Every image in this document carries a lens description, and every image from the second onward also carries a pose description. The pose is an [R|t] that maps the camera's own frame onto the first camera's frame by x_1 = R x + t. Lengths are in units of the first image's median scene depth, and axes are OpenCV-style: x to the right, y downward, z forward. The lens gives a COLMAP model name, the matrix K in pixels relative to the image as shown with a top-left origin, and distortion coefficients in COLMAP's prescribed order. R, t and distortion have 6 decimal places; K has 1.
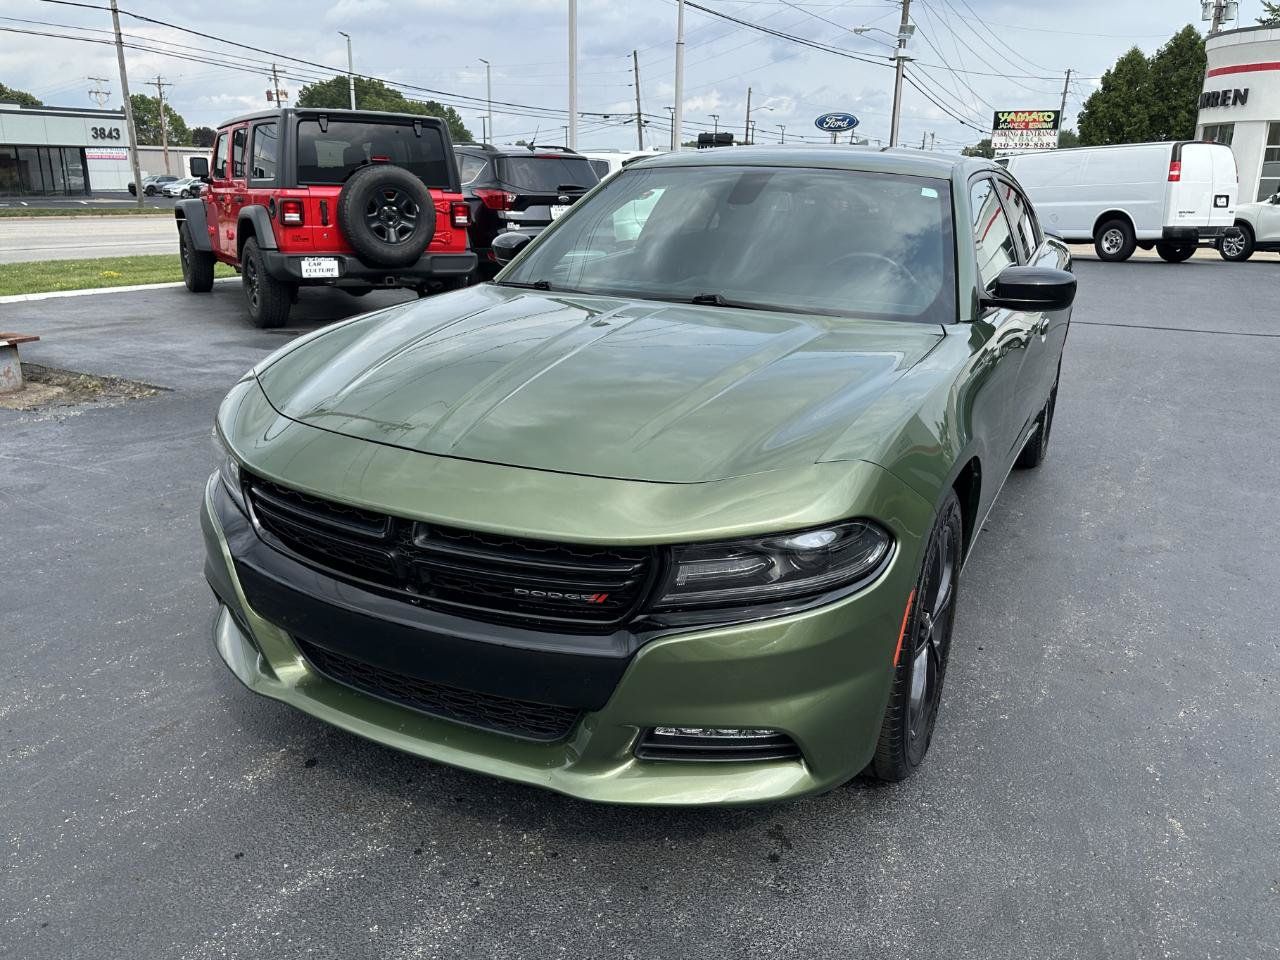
lens RADIAL K [[997.1, 0, 658.3], [0, 997.1, 483.1], [0, 0, 1]] dist [0.031673, -0.039573]
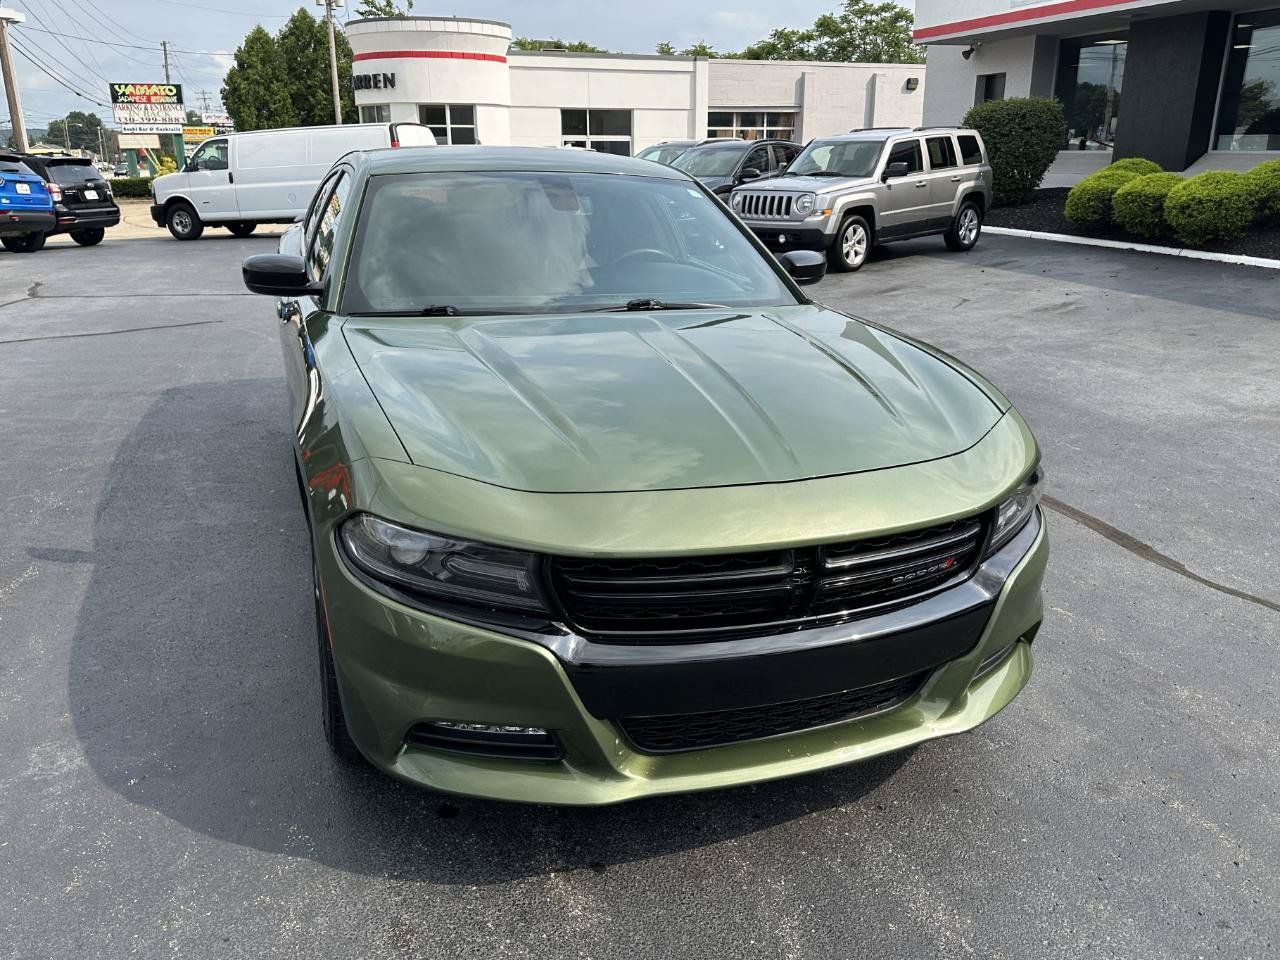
lens RADIAL K [[997.6, 0, 640.0], [0, 997.6, 480.0], [0, 0, 1]] dist [0.032442, -0.040253]
pose [[0.709193, -0.232172, 0.665688, -0.535801], [0.218861, 0.970072, 0.105167, -0.090581], [-0.670182, 0.071109, 0.738782, 0.186221]]
